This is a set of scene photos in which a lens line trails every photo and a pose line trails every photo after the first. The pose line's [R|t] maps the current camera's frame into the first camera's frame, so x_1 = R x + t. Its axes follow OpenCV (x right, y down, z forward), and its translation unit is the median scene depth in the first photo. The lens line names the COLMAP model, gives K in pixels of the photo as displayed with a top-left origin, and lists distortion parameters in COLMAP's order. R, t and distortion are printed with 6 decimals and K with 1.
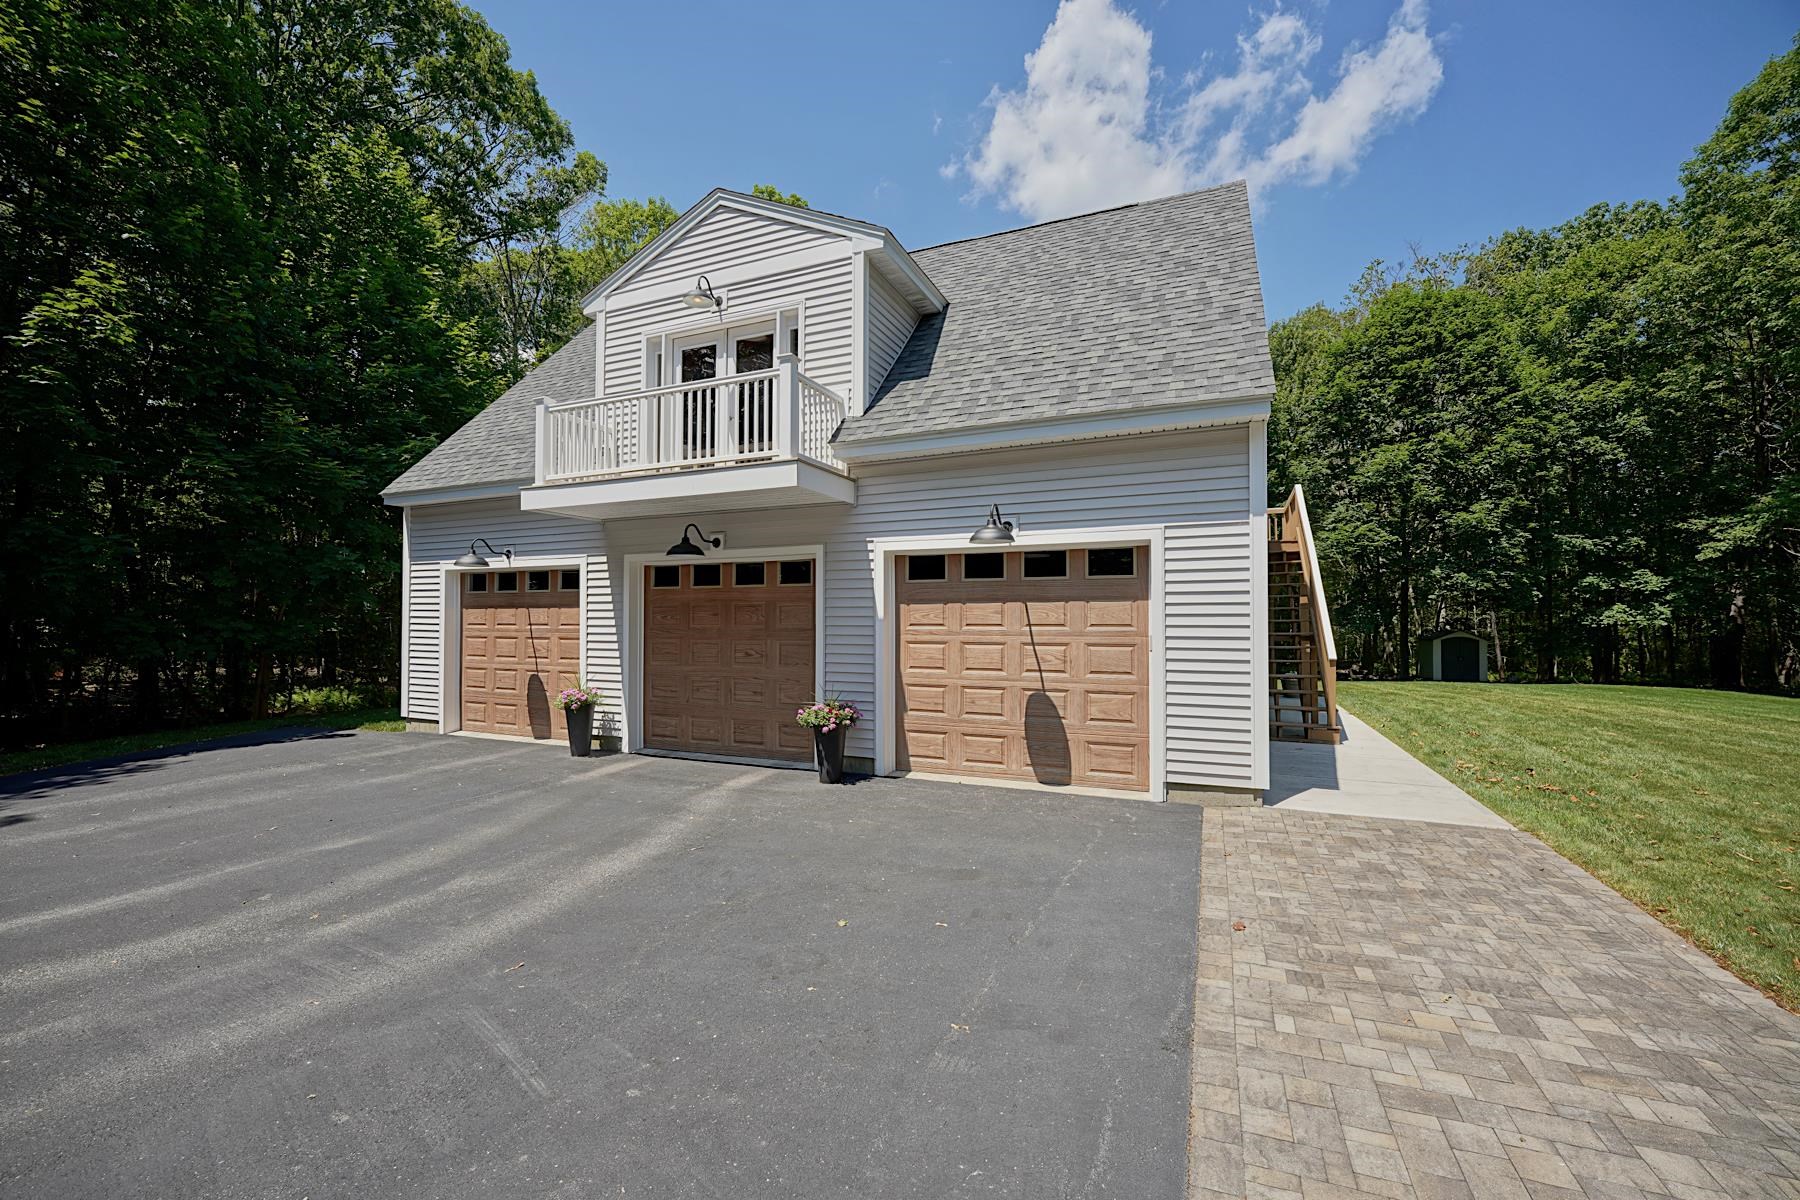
lens RADIAL K [[727.3, 0, 889.0], [0, 727.3, 609.1], [0, 0, 1]] dist [-0.000875, -0.000218]
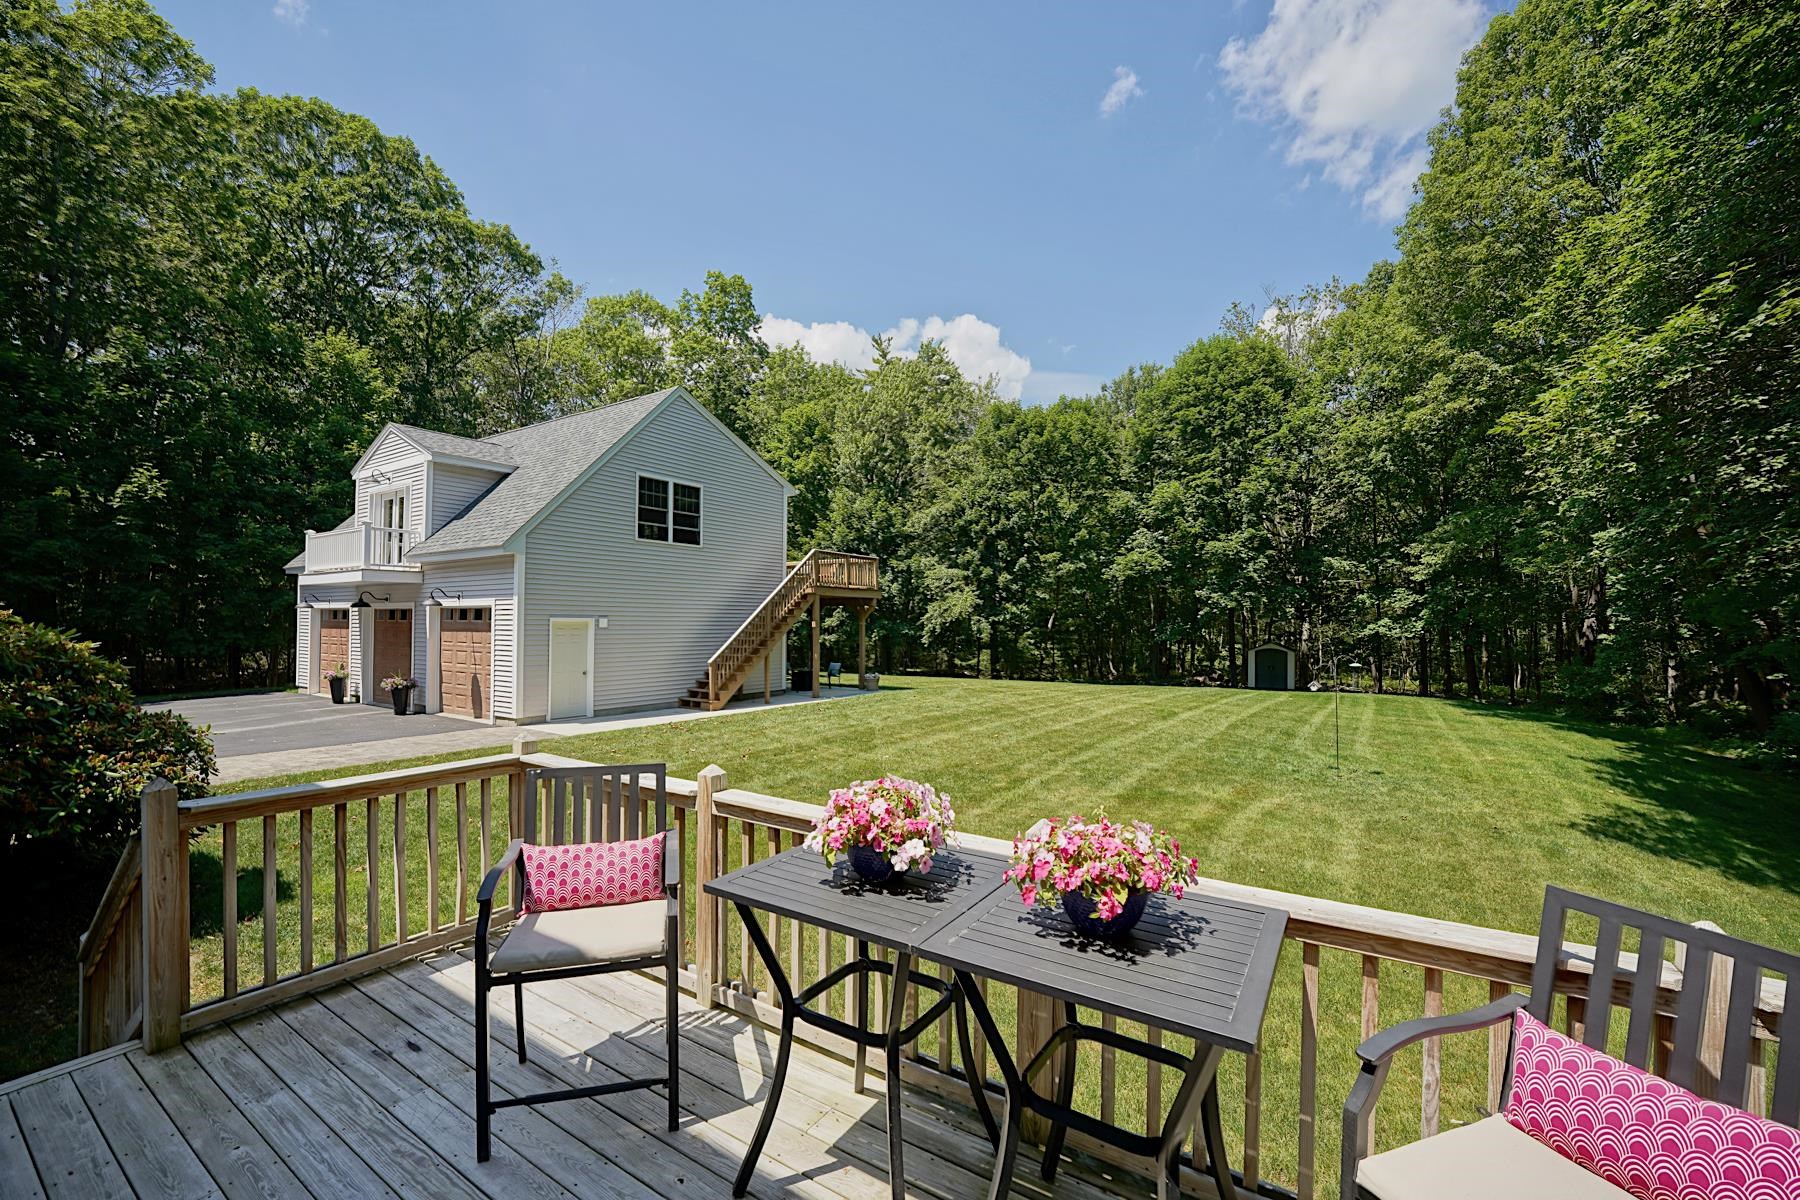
lens RADIAL K [[757.7, 0, 904.8], [0, 757.7, 617.0], [0, 0, 1]] dist [-0.000291, -0.000265]
pose [[0.984608, 0.001552, -0.174770, 1.390603], [-0.001244, 0.999997, 0.001870, -0.040168], [0.174773, -0.001624, 0.984607, -0.735027]]
